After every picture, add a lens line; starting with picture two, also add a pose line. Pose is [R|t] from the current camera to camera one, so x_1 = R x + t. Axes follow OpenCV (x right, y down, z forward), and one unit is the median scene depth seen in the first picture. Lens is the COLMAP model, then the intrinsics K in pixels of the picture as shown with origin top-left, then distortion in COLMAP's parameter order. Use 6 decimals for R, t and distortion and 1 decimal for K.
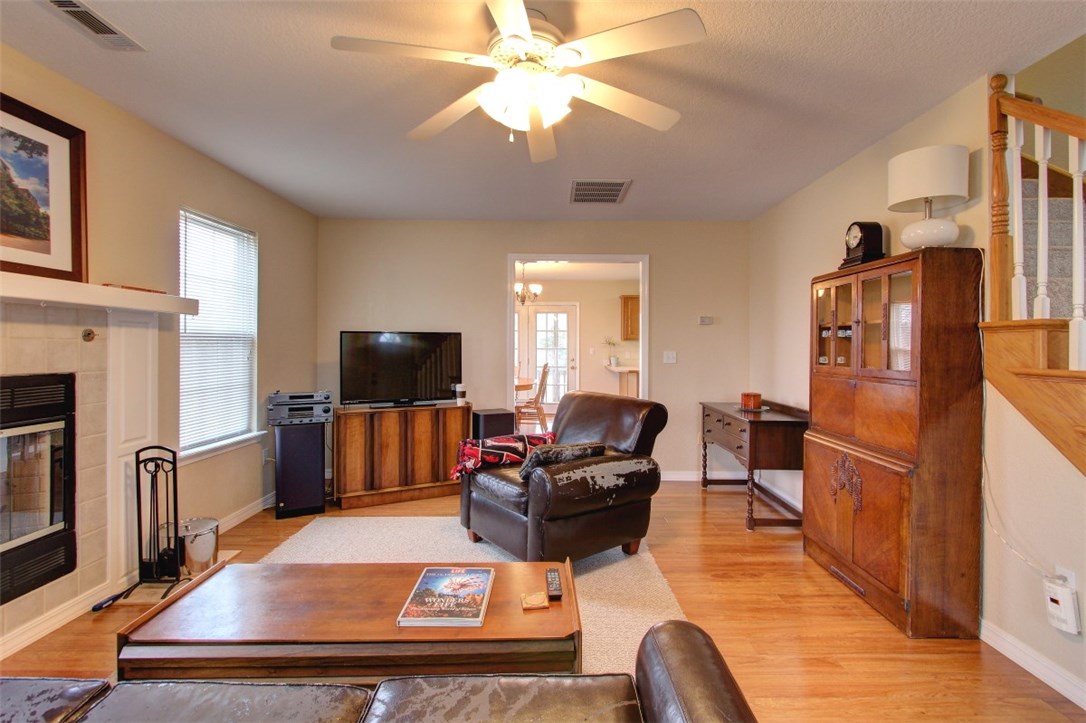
lens RADIAL K [[501.6, 0, 552.8], [0, 501.6, 351.6], [0, 0, 1]] dist [-0.016982, 0.001687]
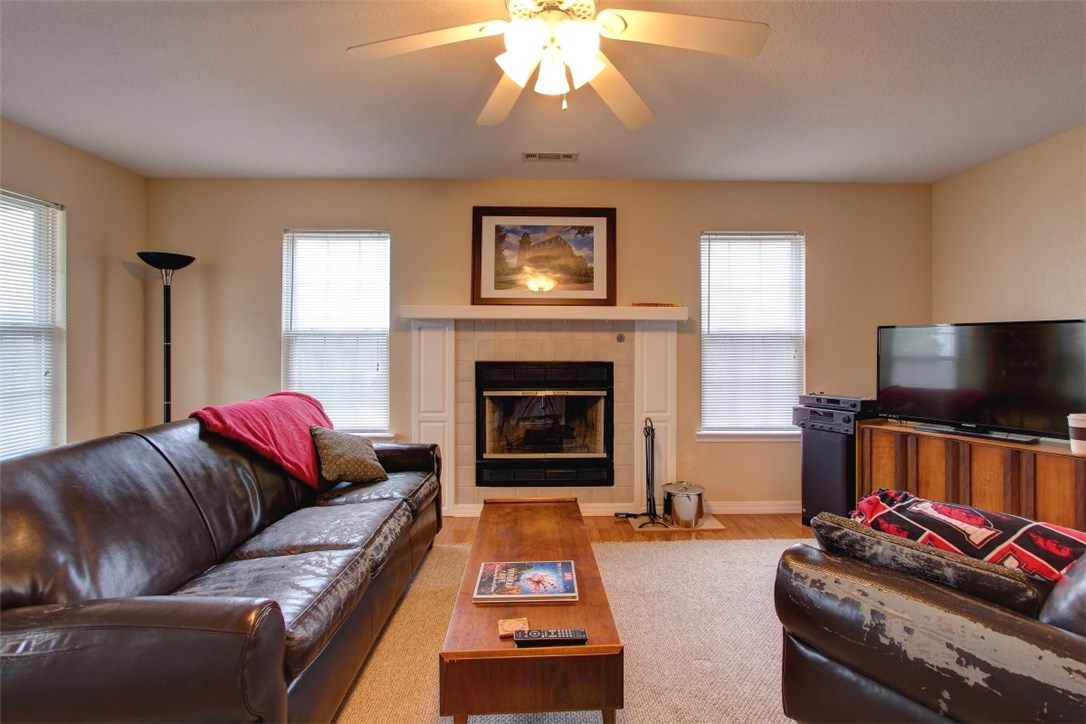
lens RADIAL K [[501.6, 0, 554.8], [0, 501.6, 349.4], [0, 0, 1]] dist [-0.016982, 0.001687]
pose [[0.013108, 0.005210, -0.999901, 0.634673], [-0.011453, 0.999922, 0.005060, -0.003157], [0.999848, 0.011386, 0.013167, 0.783346]]
